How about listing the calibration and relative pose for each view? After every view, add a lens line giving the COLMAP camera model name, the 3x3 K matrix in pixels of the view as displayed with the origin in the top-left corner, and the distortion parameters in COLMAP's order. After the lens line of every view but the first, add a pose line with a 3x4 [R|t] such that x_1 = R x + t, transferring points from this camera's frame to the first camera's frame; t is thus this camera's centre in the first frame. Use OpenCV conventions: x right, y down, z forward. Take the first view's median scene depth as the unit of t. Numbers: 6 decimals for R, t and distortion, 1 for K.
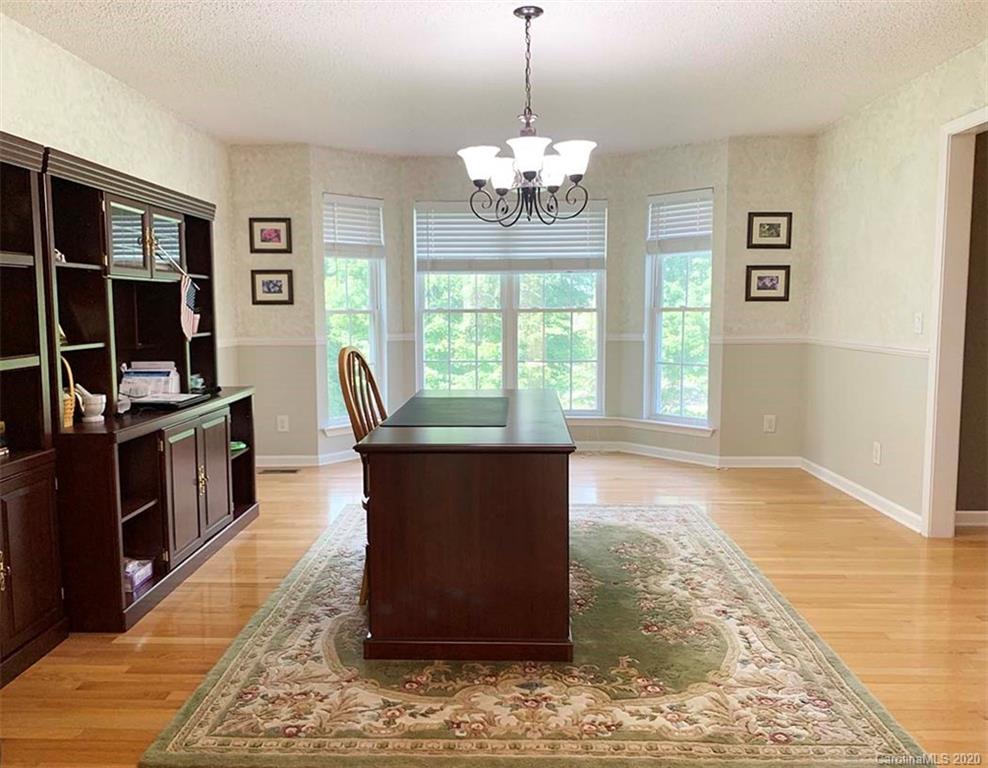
lens RADIAL K [[787.0, 0, 490.4], [0, 787.0, 383.2], [0, 0, 1]] dist [0.009089, -0.013965]
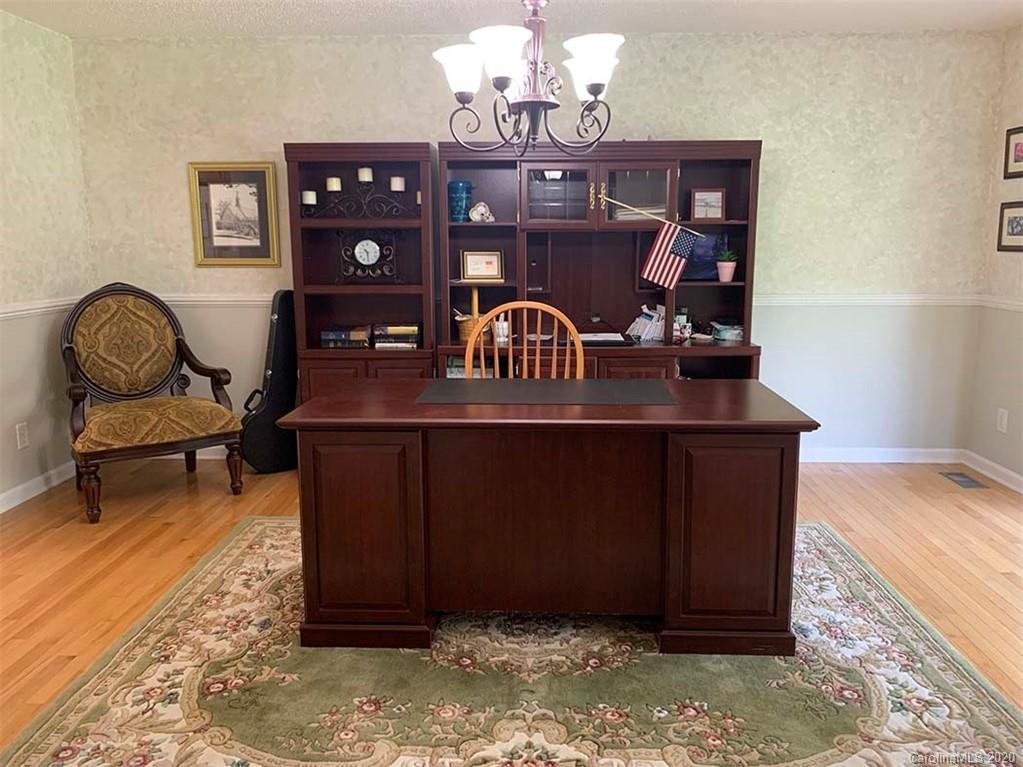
lens RADIAL K [[789.4, 0, 510.9], [0, 789.4, 382.5], [0, 0, 1]] dist [0.034108, -0.015616]
pose [[-0.006492, 0.188269, -0.982096, 1.131846], [-0.093862, 0.977666, 0.188040, -0.192838], [0.995564, 0.093403, 0.011324, 1.377643]]
